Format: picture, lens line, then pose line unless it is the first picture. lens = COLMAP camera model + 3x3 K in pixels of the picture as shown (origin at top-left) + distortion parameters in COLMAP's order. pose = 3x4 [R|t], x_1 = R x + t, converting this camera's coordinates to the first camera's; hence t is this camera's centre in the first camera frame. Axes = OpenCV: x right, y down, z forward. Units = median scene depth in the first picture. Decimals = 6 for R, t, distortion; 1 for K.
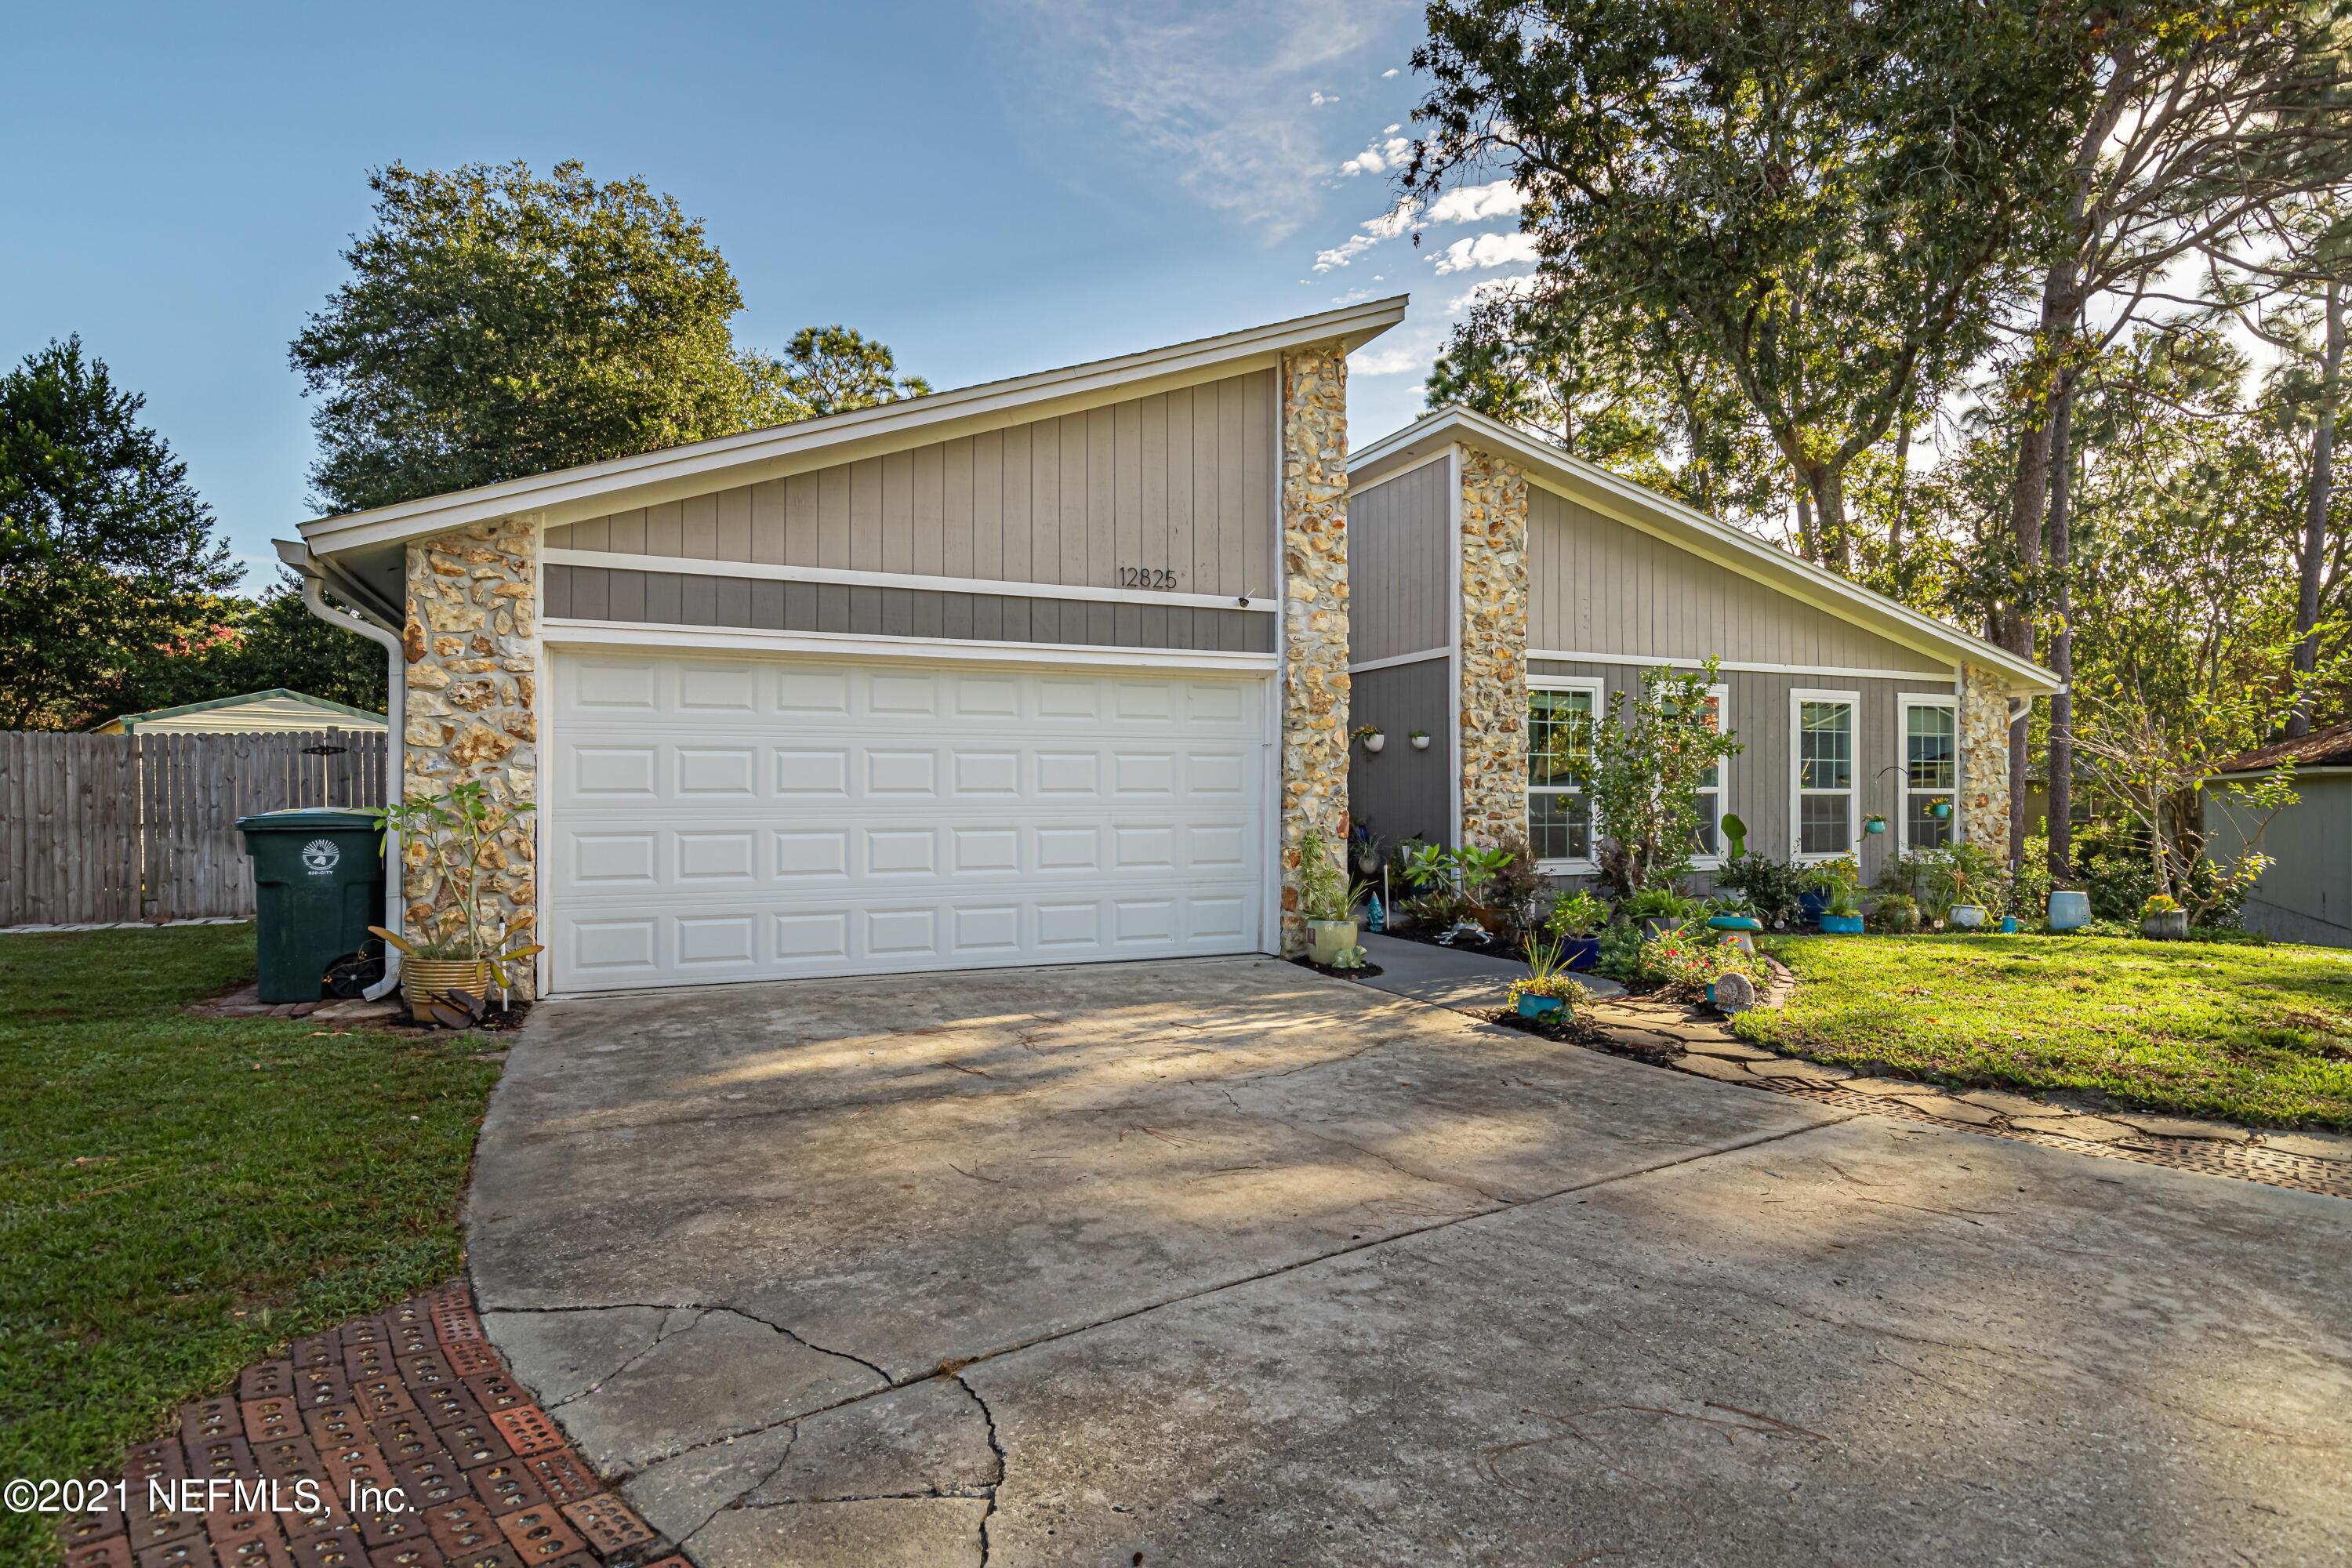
lens RADIAL K [[1253.3, 0, 1176.0], [0, 1253.3, 784.0], [0, 0, 1]] dist [0.002917, 0.000426]
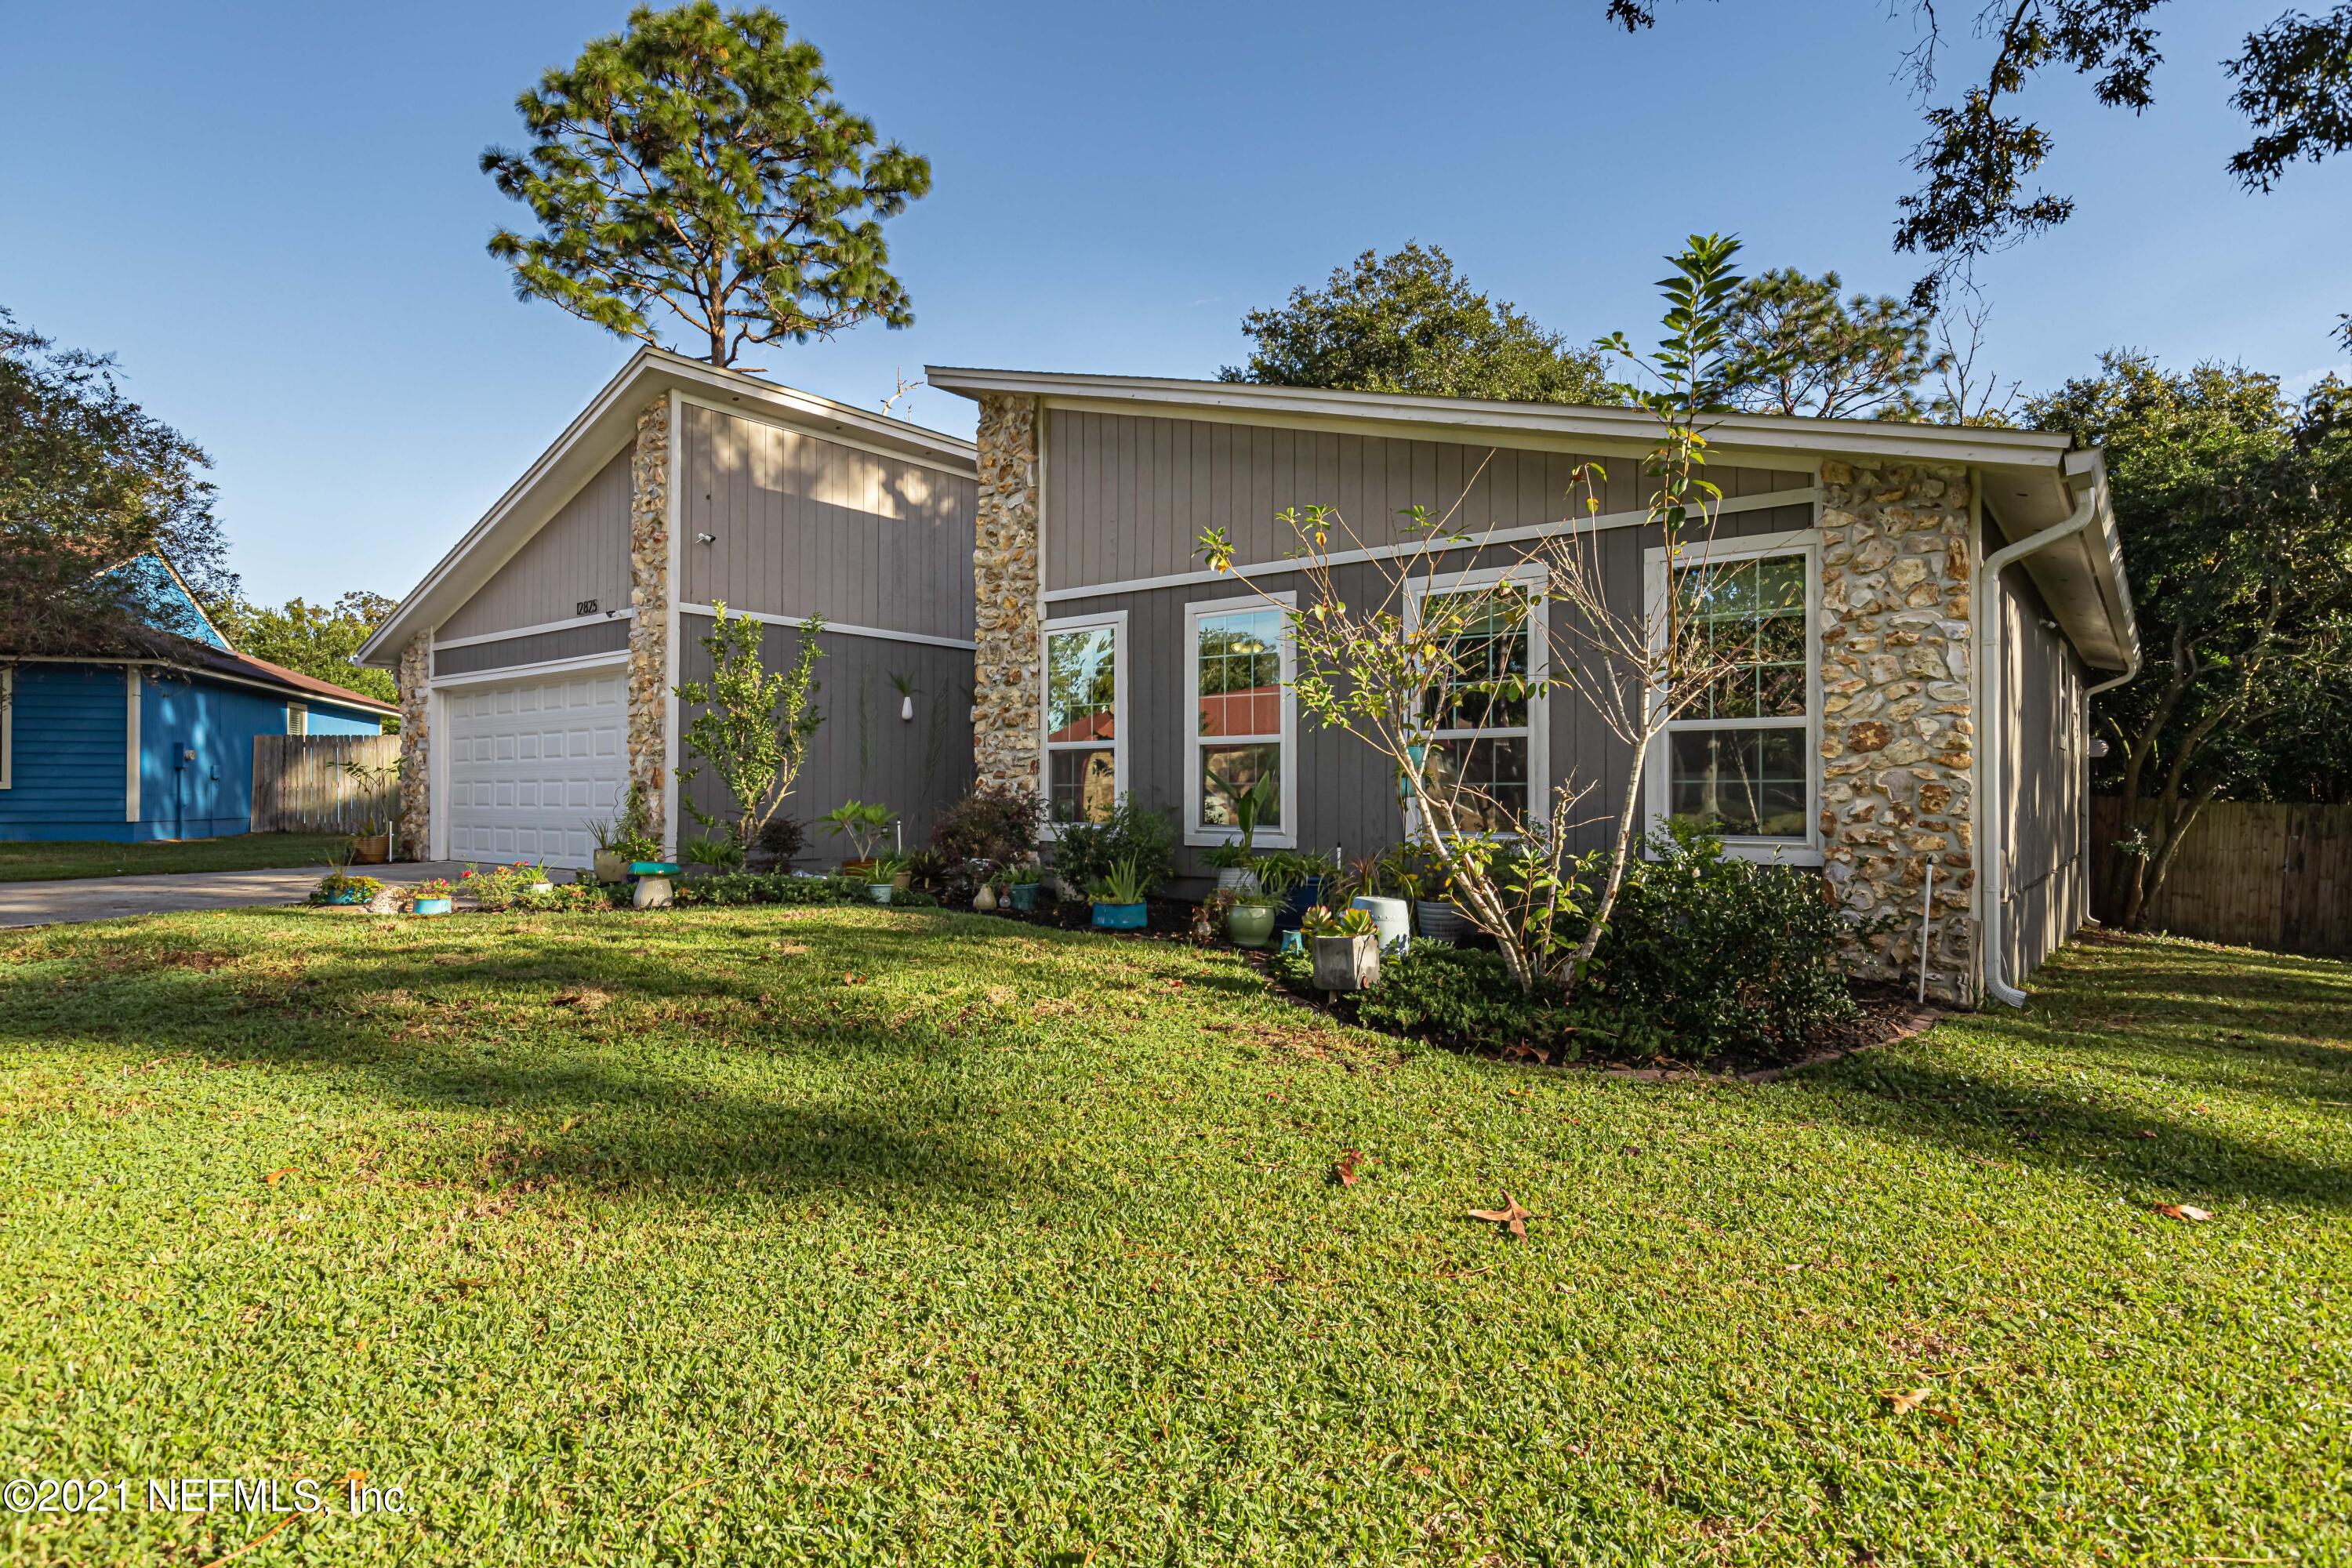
lens RADIAL K [[1253.3, 0, 1176.0], [0, 1253.3, 784.0], [0, 0, 1]] dist [0.002917, 0.000426]
pose [[0.476042, -0.008436, -0.879382, 1.144635], [0.006866, 0.999959, -0.005875, 0.038922], [0.879396, -0.003241, 0.476081, 0.657978]]
